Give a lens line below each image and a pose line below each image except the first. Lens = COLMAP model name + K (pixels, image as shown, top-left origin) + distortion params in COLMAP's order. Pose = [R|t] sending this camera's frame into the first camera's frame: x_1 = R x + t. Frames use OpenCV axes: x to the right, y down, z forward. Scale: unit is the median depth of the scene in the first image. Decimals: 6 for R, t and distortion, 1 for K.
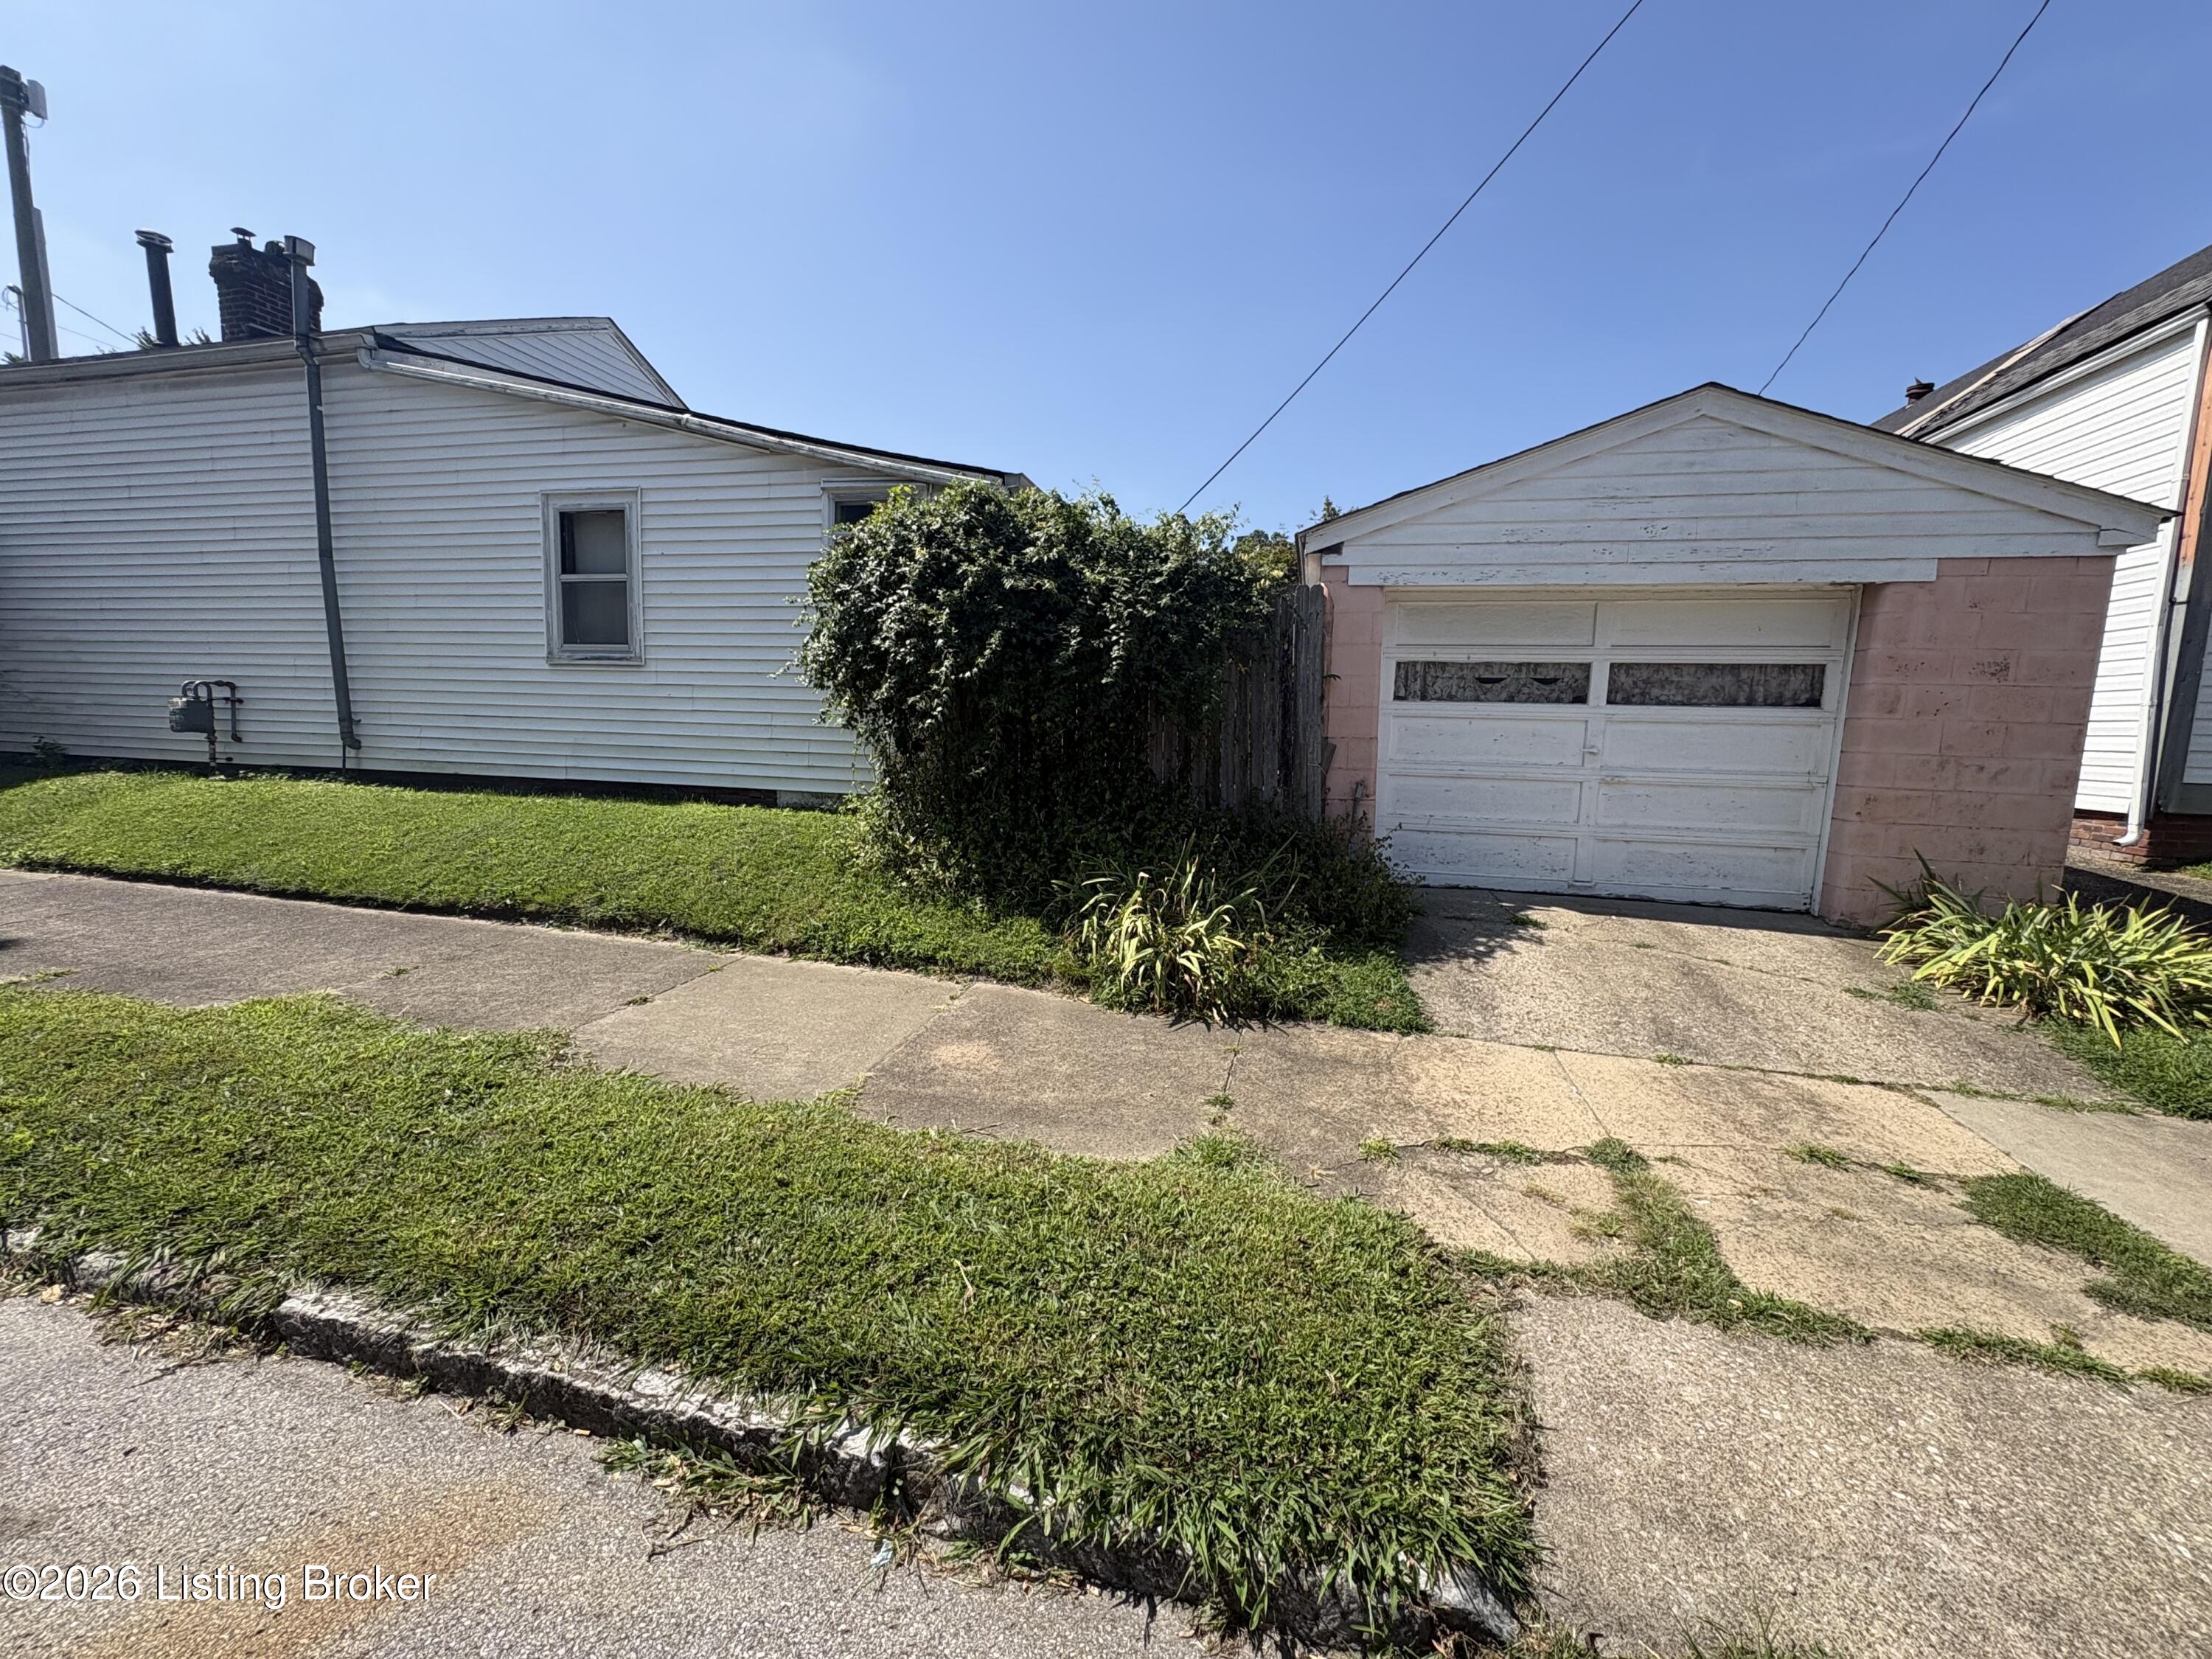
lens RADIAL K [[880.5, 0, 1105.2], [0, 880.5, 830.1], [0, 0, 1]] dist [0.001100, -0.000191]
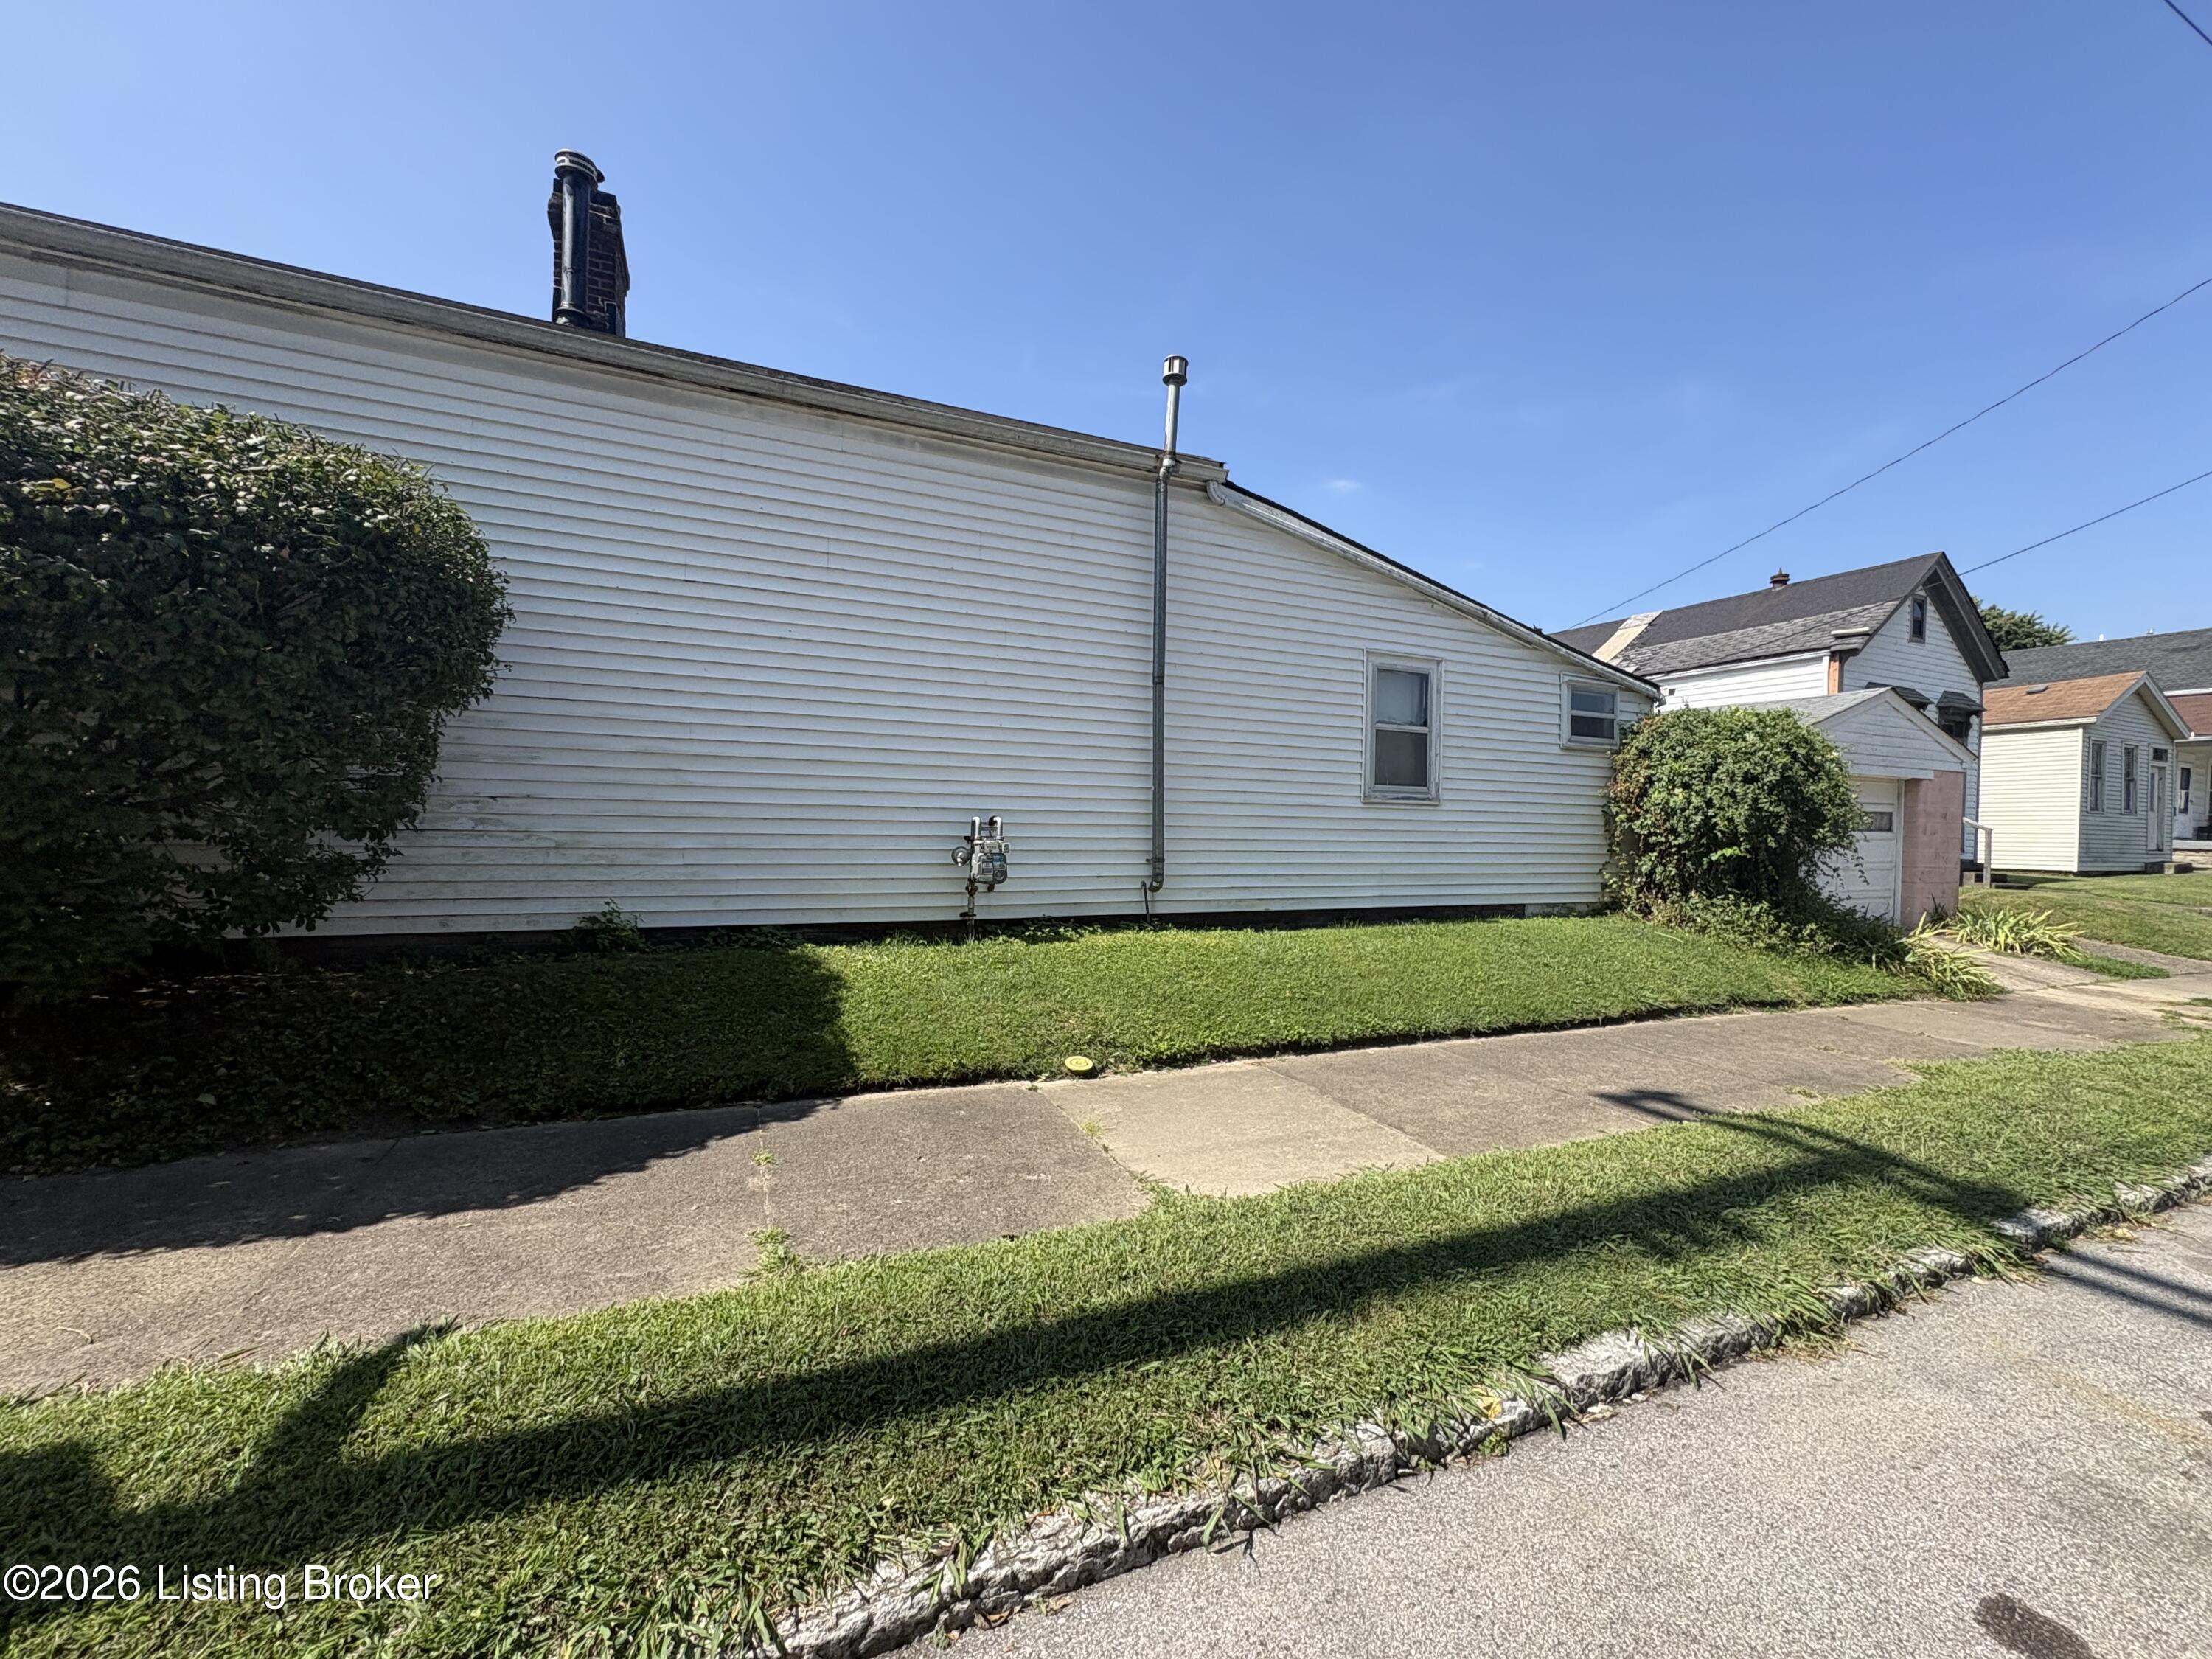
lens RADIAL K [[880.5, 0, 1104.6], [0, 880.5, 838.4], [0, 0, 1]] dist [0.001100, -0.000191]
pose [[0.789617, -0.020020, 0.613274, -2.053294], [0.081236, 0.994080, -0.072143, -0.122233], [-0.608199, 0.106786, 0.786569, 0.460096]]
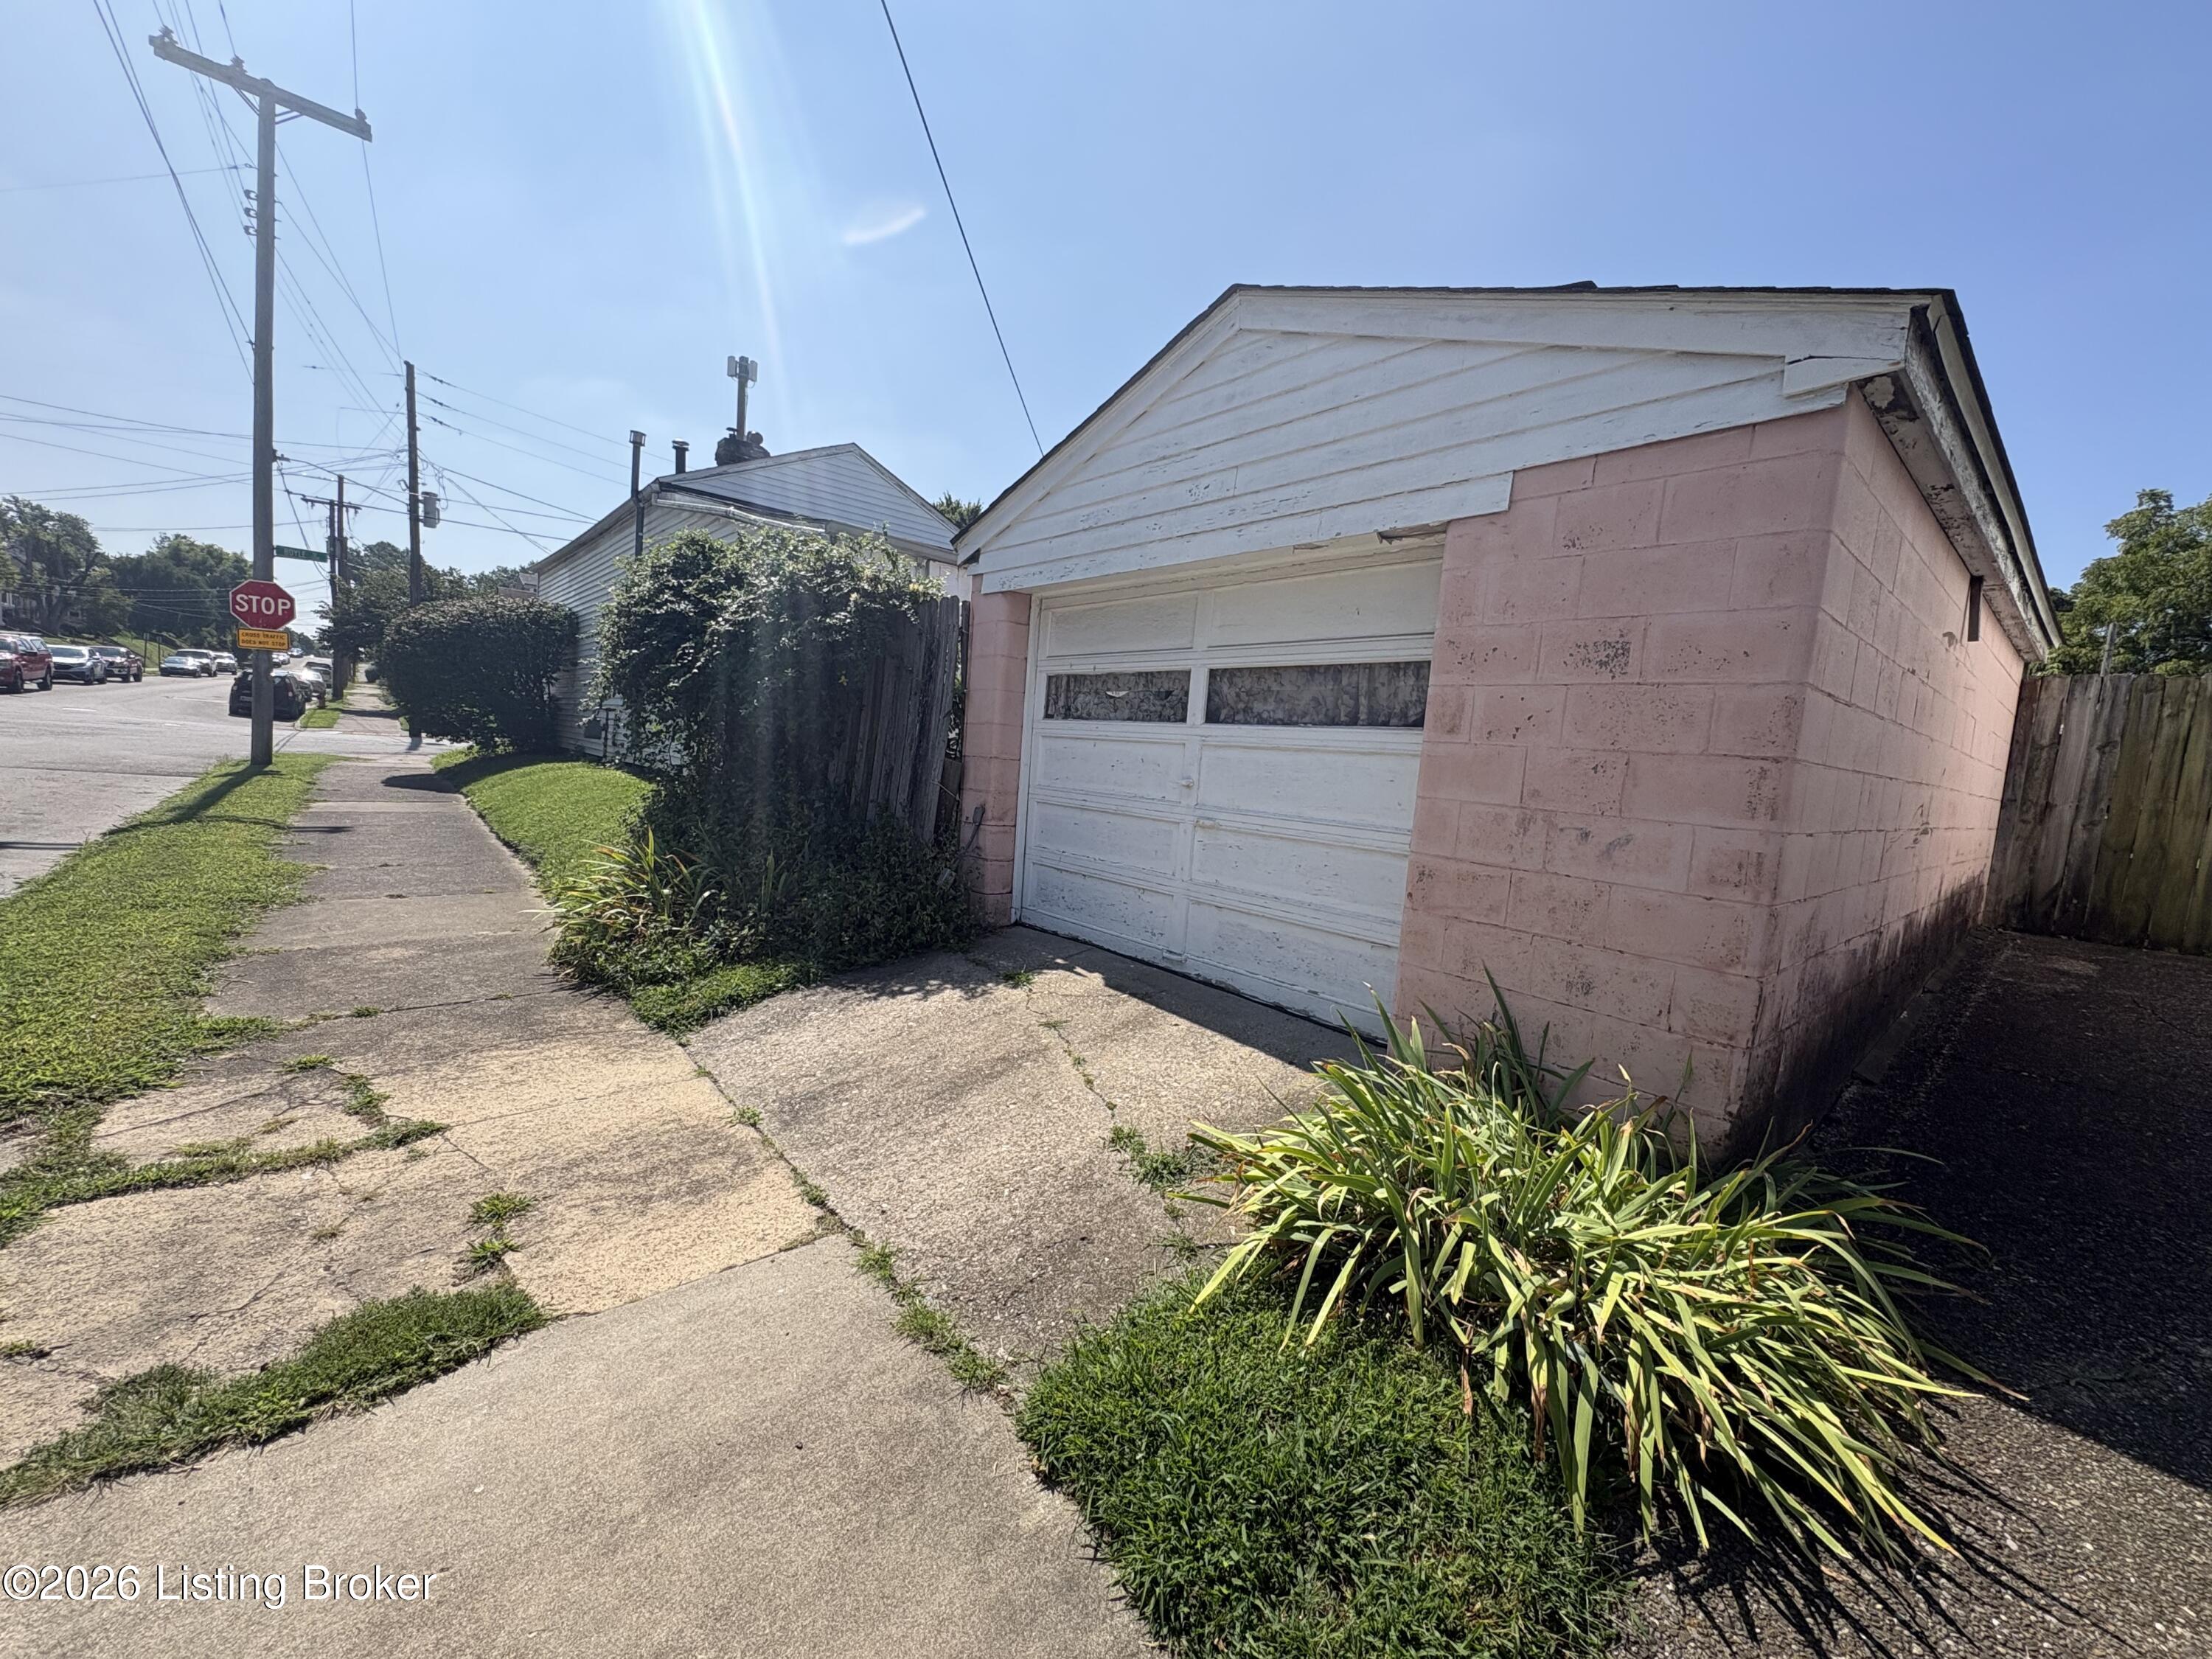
lens RADIAL K [[880.5, 0, 1107.4], [0, 880.5, 828.3], [0, 0, 1]] dist [0.001100, -0.000191]
pose [[0.806389, 0.082959, -0.585538, 0.991896], [-0.126550, 0.991383, -0.033823, -0.016726], [0.577687, 0.101375, 0.809939, 0.357063]]
